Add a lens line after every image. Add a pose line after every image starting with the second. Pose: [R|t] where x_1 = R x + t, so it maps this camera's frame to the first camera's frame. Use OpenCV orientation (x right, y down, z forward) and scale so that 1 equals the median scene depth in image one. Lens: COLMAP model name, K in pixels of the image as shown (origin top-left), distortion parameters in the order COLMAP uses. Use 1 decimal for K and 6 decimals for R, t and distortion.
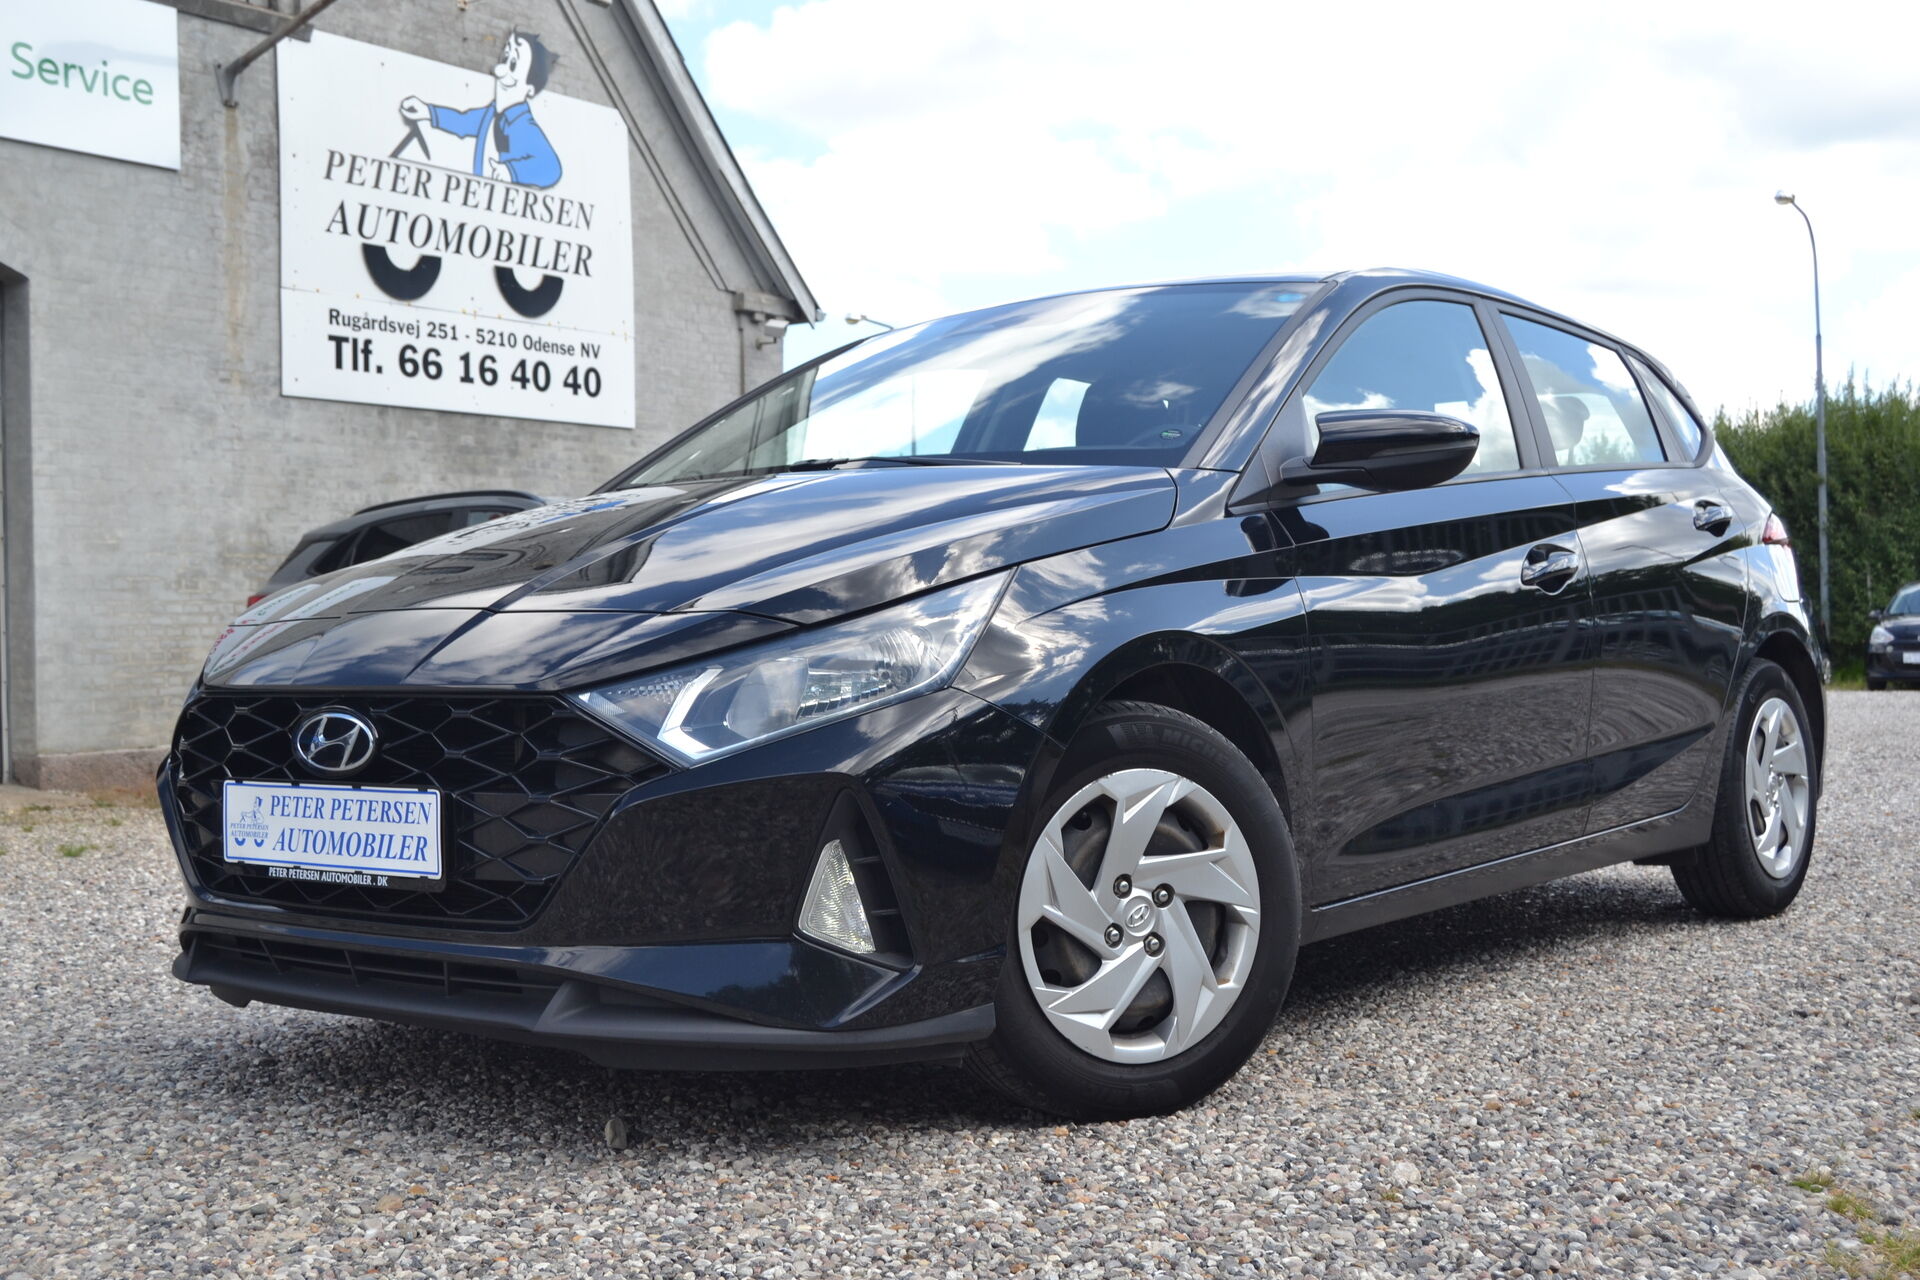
lens RADIAL K [[2236.2, 0, 961.4], [0, 2236.2, 739.5], [0, 0, 1]] dist [-0.087557, 0.320933]
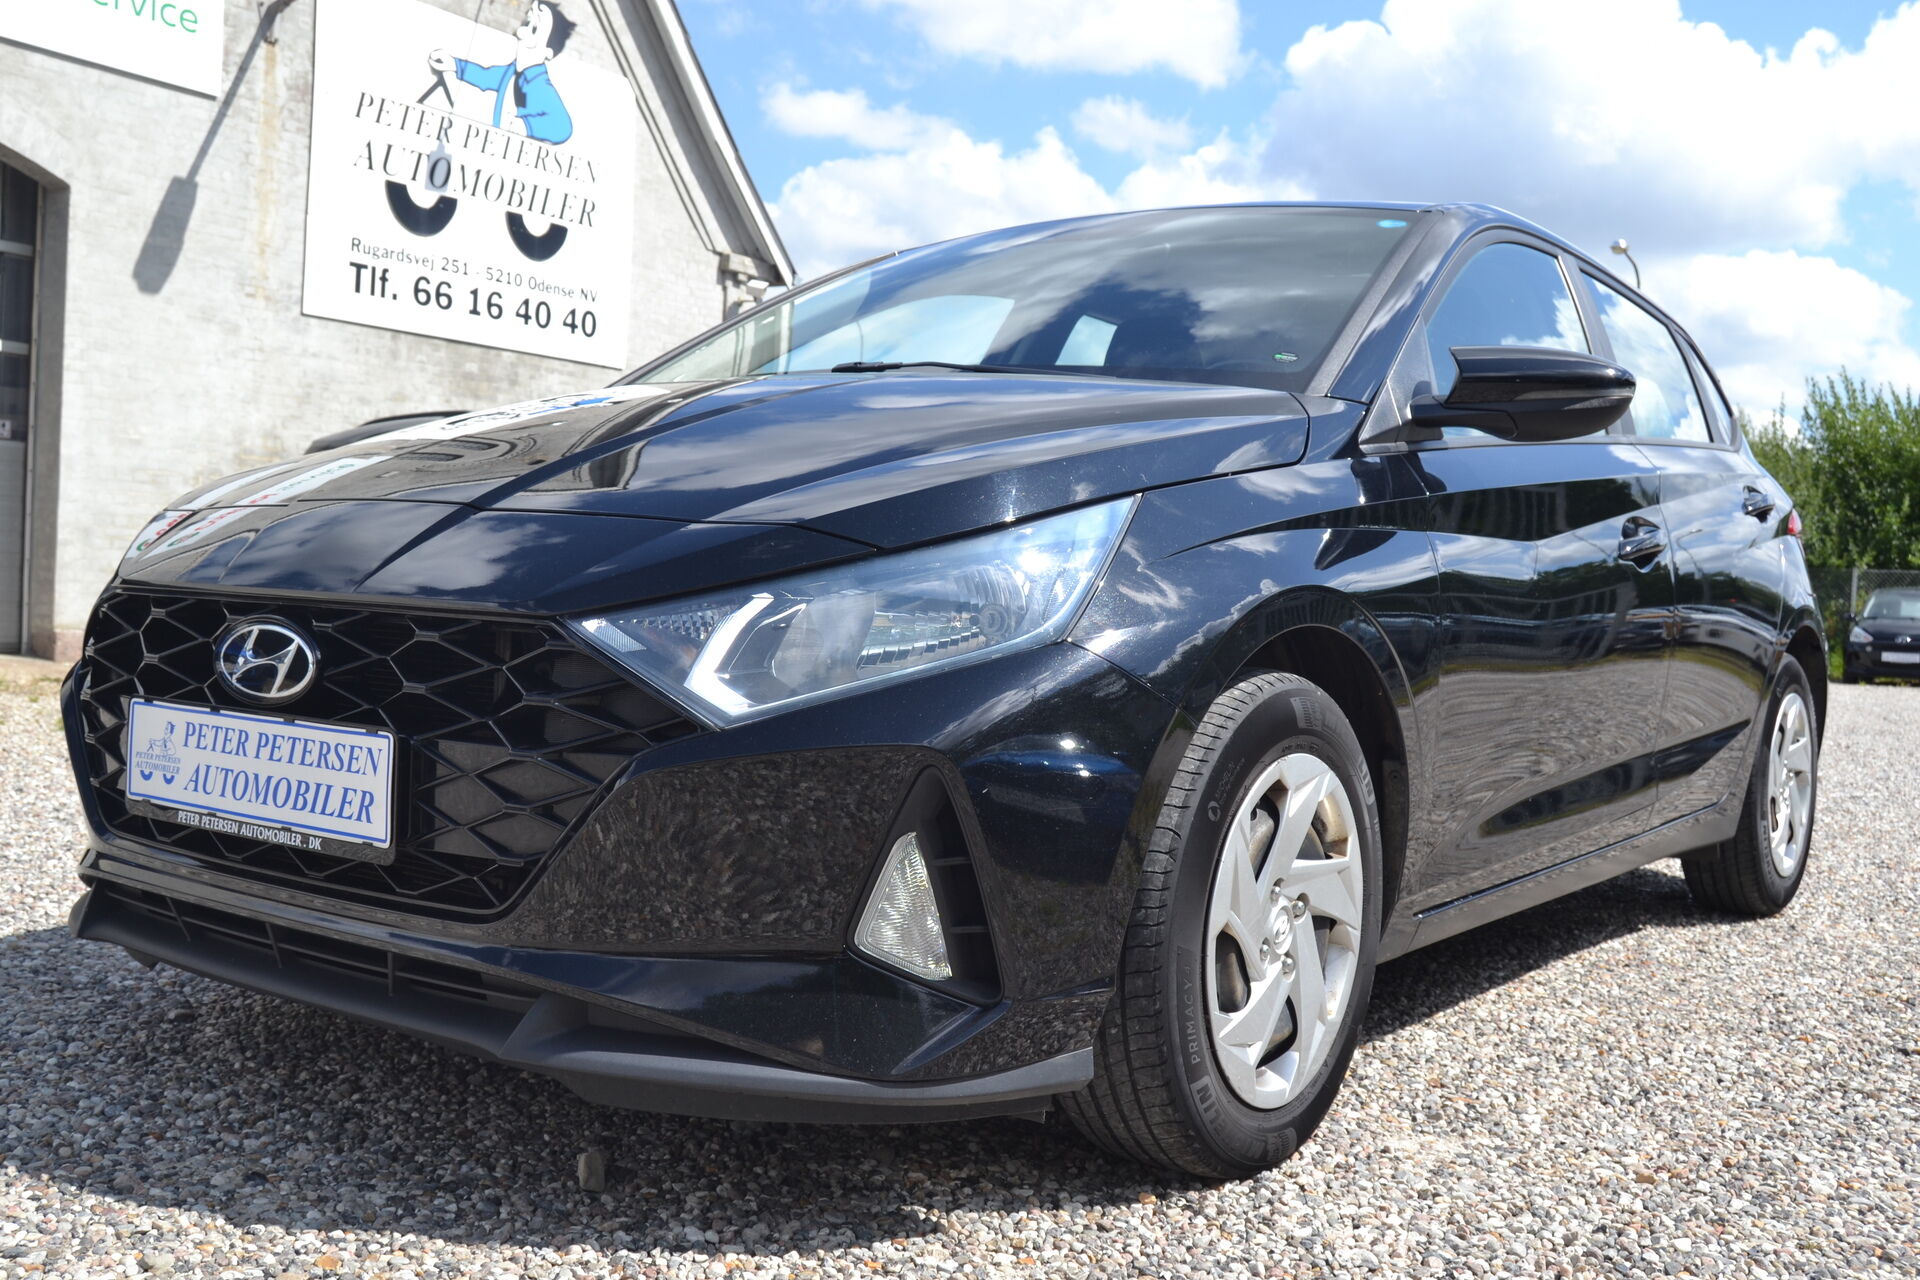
lens RADIAL K [[1892.1, 0, 914.9], [0, 1892.1, 642.4], [0, 0, 1]] dist [0.002378, 0.018137]
pose [[0.997922, 0.061694, 0.018571, -0.015154], [-0.061503, 0.998050, -0.010648, -0.002896], [-0.019191, 0.009484, 0.999771, 0.075506]]
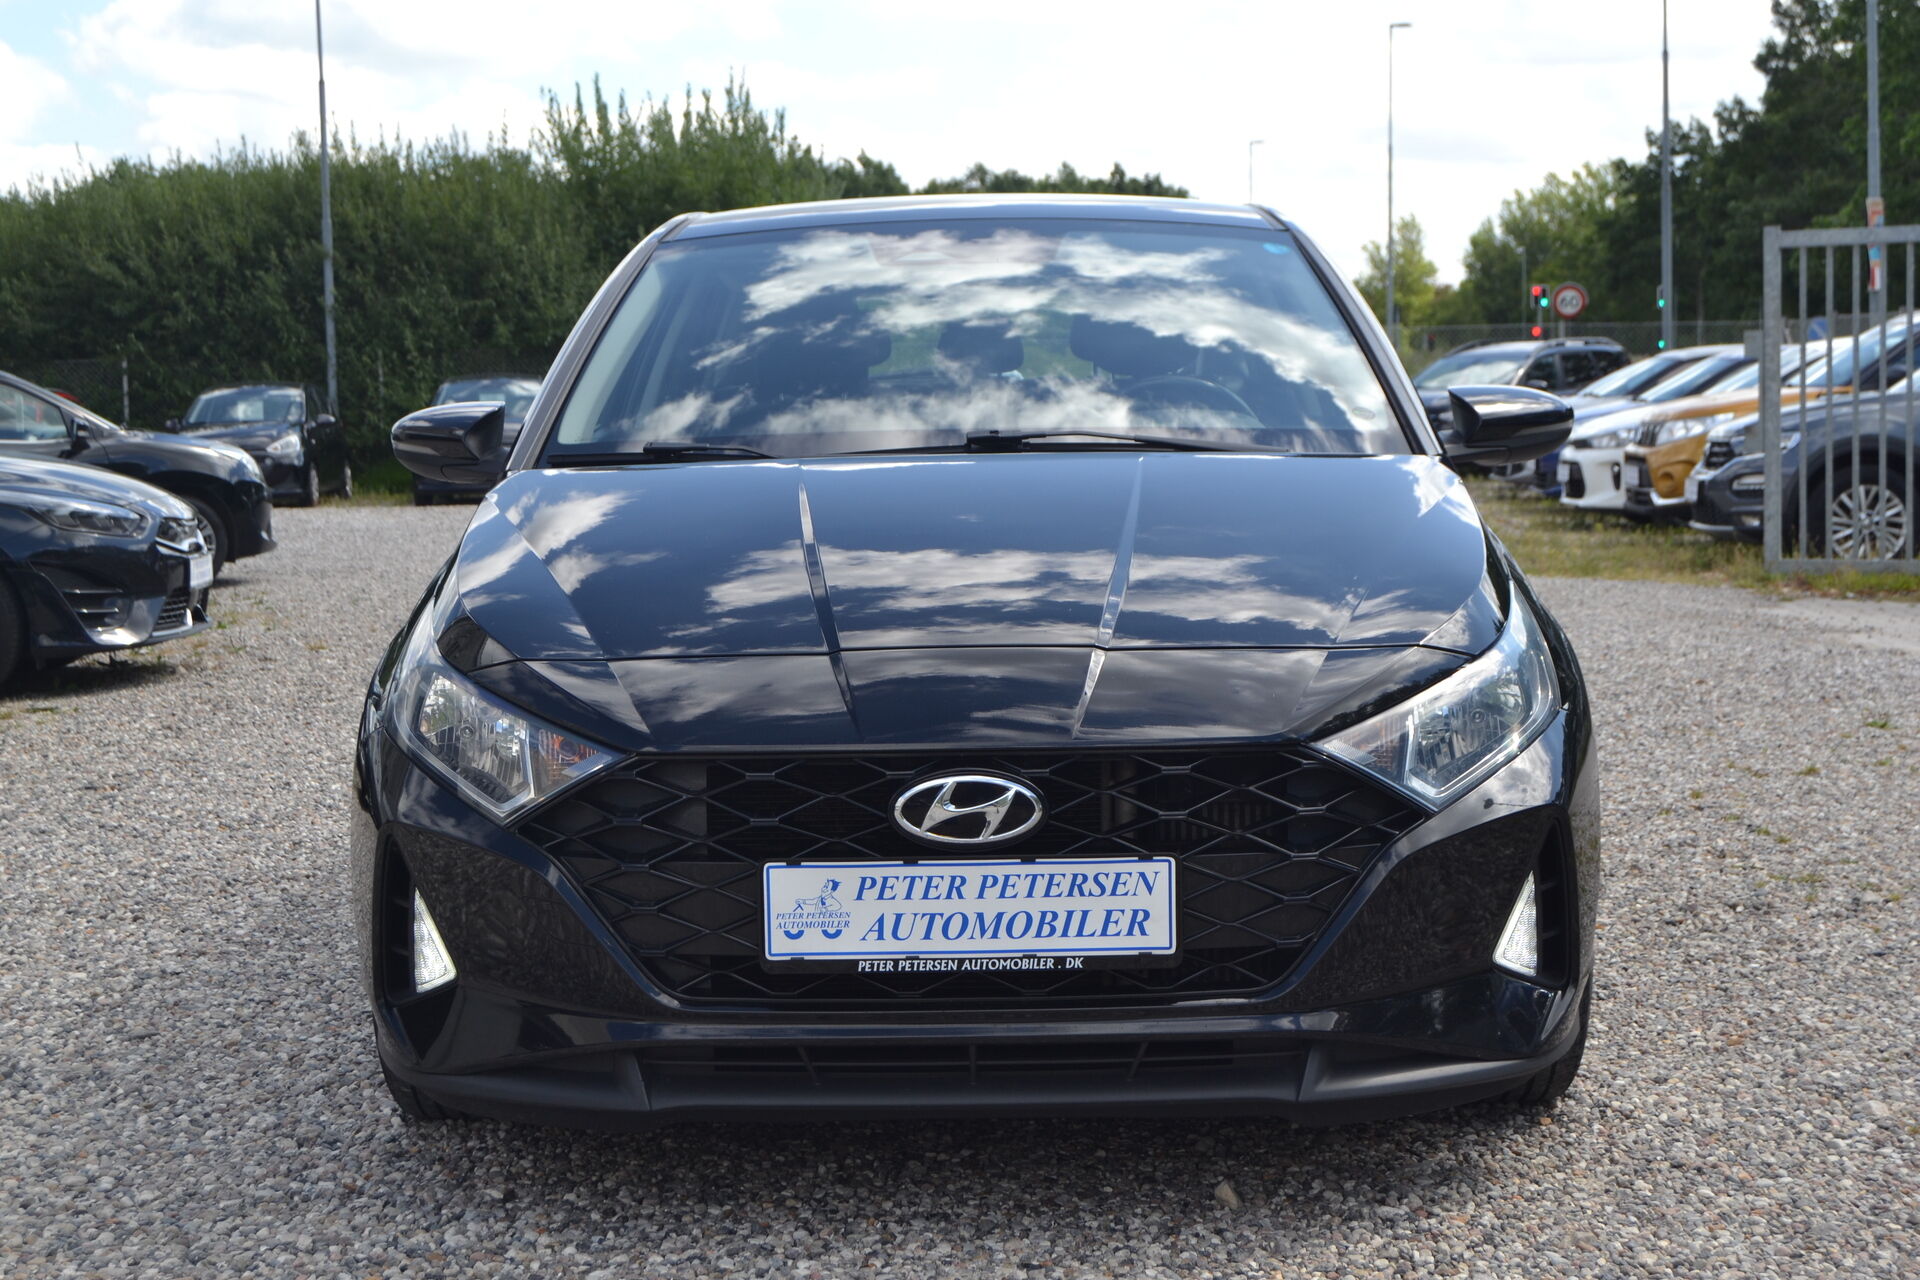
lens RADIAL K [[2804.0, 0, 960.0], [0, 2804.0, 640.0], [0, 0, 1]] dist [-0.002483, 0.016282]
pose [[0.790311, -0.051018, 0.610578, -0.222743], [0.030879, 0.998577, 0.043469, -0.026428], [-0.611927, -0.015500, 0.790762, 0.032428]]
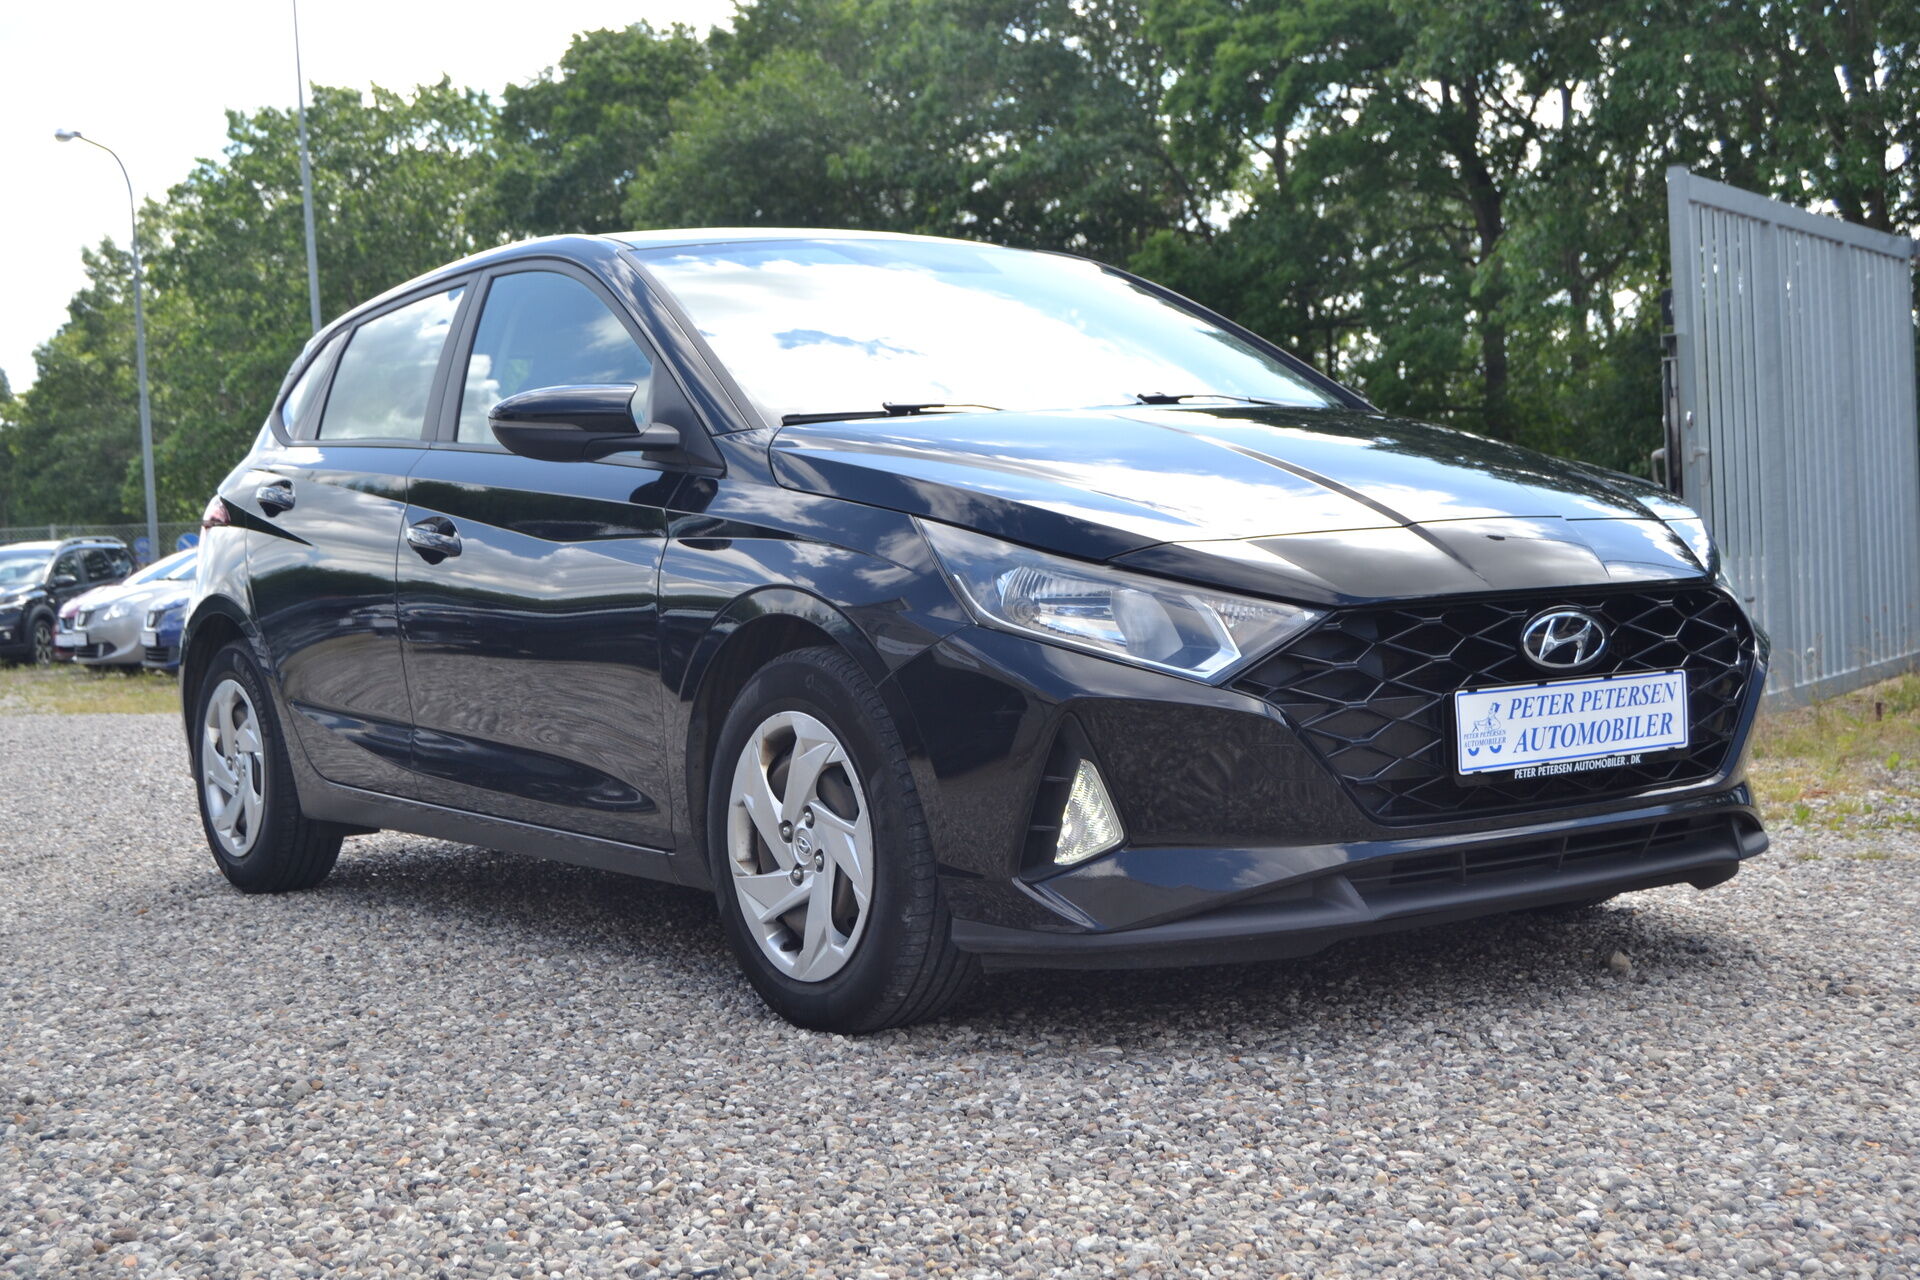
lens RADIAL K [[2569.7, 0, 960.0], [0, 2569.7, 640.0], [0, 0, 1]] dist [0.008344, 0.017659]
pose [[0.282055, -0.025882, 0.959049, -0.361030], [0.085223, 0.996360, 0.001826, -0.006034], [-0.955606, 0.081218, 0.283234, 0.217915]]
